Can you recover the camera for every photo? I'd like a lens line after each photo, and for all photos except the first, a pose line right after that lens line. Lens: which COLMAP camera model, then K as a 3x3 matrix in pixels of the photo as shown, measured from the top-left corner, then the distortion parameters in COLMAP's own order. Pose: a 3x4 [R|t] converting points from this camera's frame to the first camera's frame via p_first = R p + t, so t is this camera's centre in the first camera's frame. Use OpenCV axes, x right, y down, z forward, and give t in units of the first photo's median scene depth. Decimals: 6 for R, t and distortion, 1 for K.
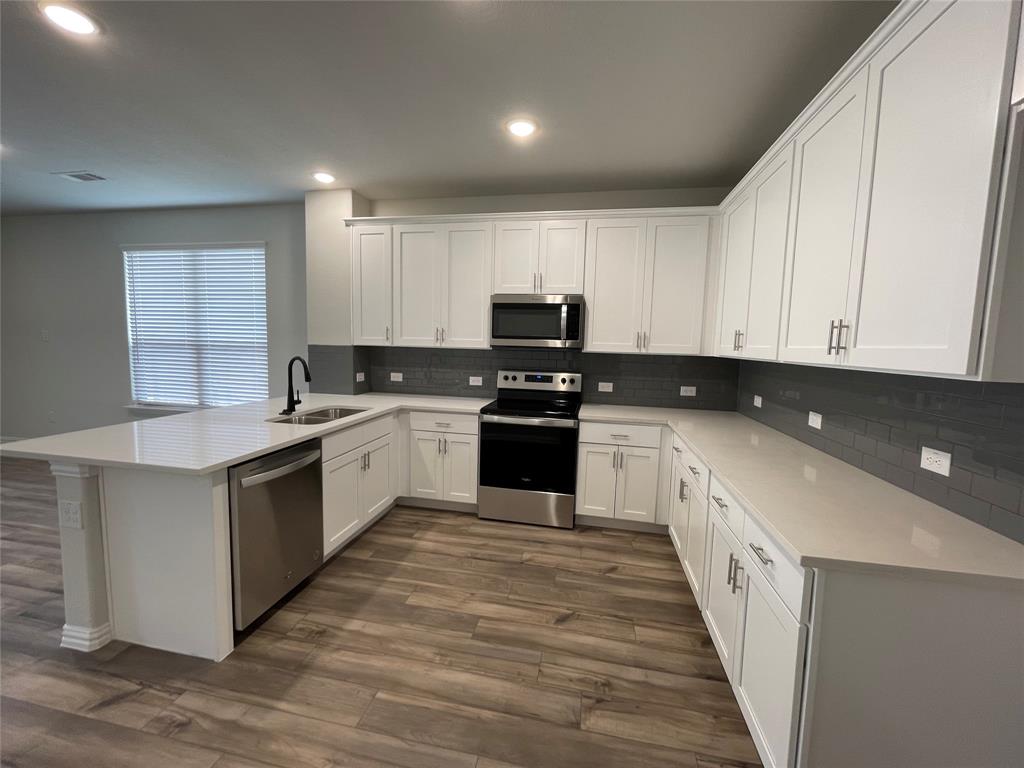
lens RADIAL K [[414.8, 0, 510.0], [0, 414.8, 382.3], [0, 0, 1]] dist [-0.003339, 0.000889]
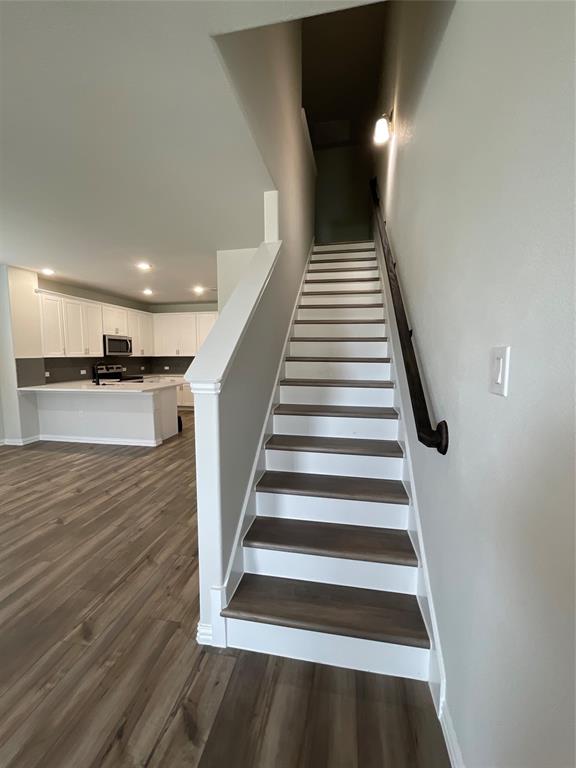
lens RADIAL K [[311.1, 0, 289.2], [0, 311.1, 384.4], [0, 0, 1]] dist [-0.003339, 0.000889]
pose [[-0.011225, -0.123289, 0.992307, -1.928162], [0.087340, 0.988456, 0.123799, -0.051942], [-0.996115, 0.088057, -0.000328, -0.079302]]
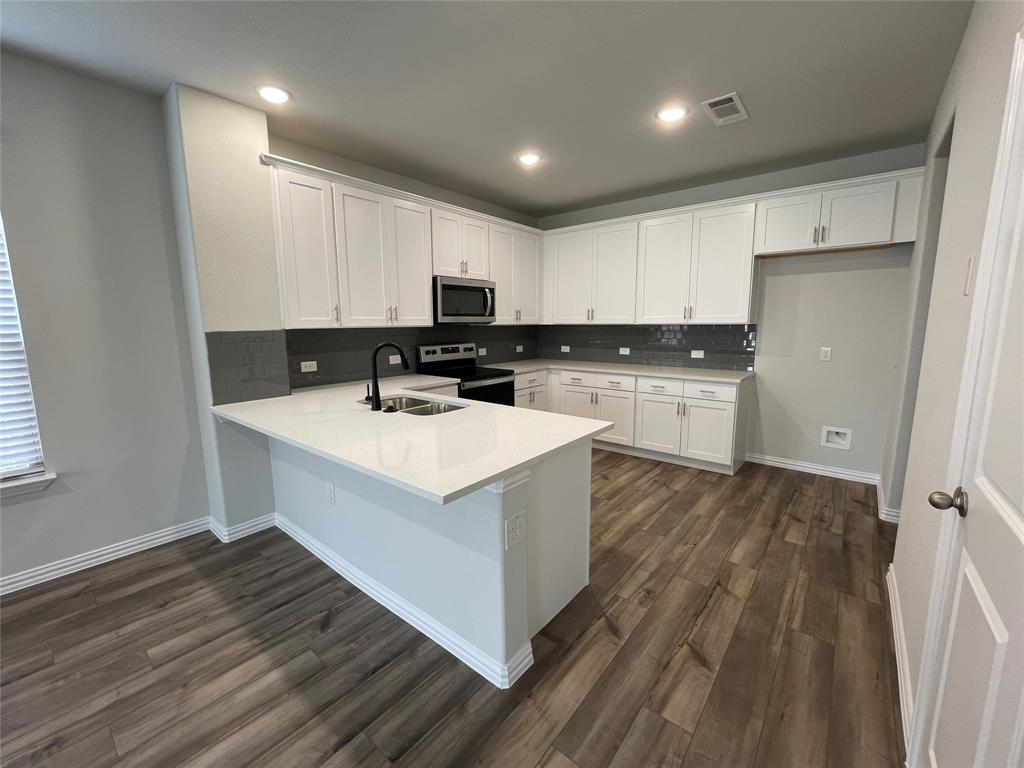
lens RADIAL K [[414.8, 0, 510.9], [0, 414.8, 381.0], [0, 0, 1]] dist [-0.003339, 0.000889]
pose [[0.475389, -0.156780, 0.865693, -0.926549], [0.097332, 0.987325, 0.125359, -0.055796], [-0.874375, 0.024666, 0.484624, 0.300577]]
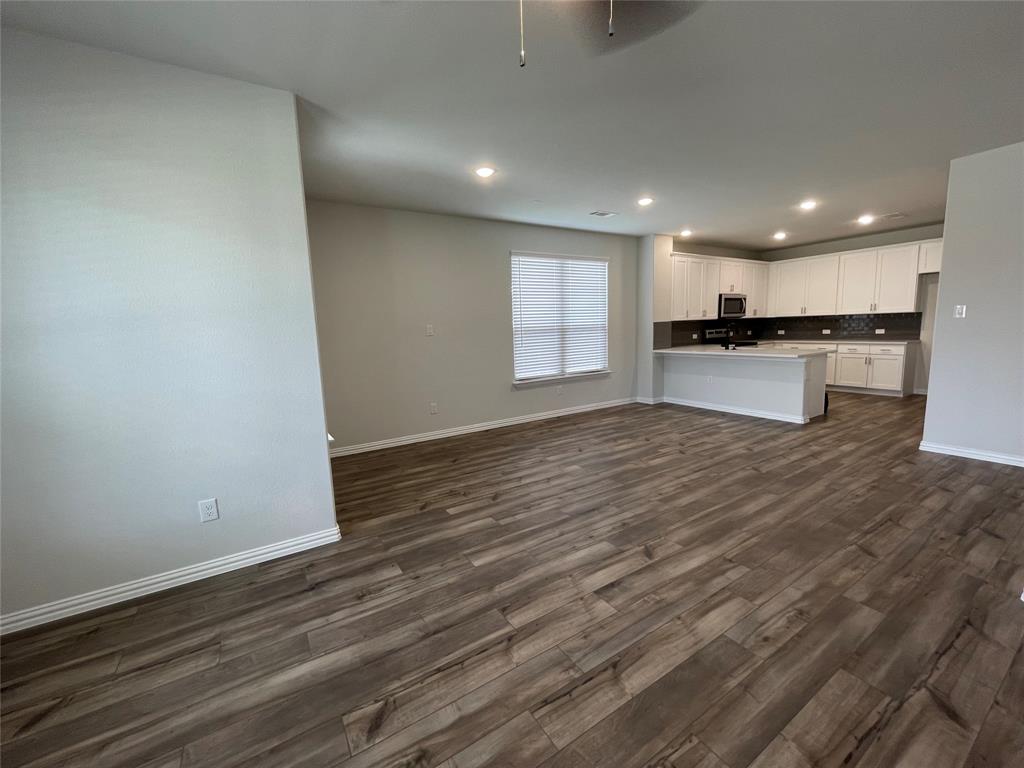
lens RADIAL K [[414.8, 0, 510.9], [0, 414.8, 383.4], [0, 0, 1]] dist [-0.003339, 0.000889]
pose [[0.726946, -0.148516, 0.670443, -2.376048], [0.115924, 0.988861, 0.093357, -0.076697], [-0.676840, 0.009855, 0.736065, 0.137322]]
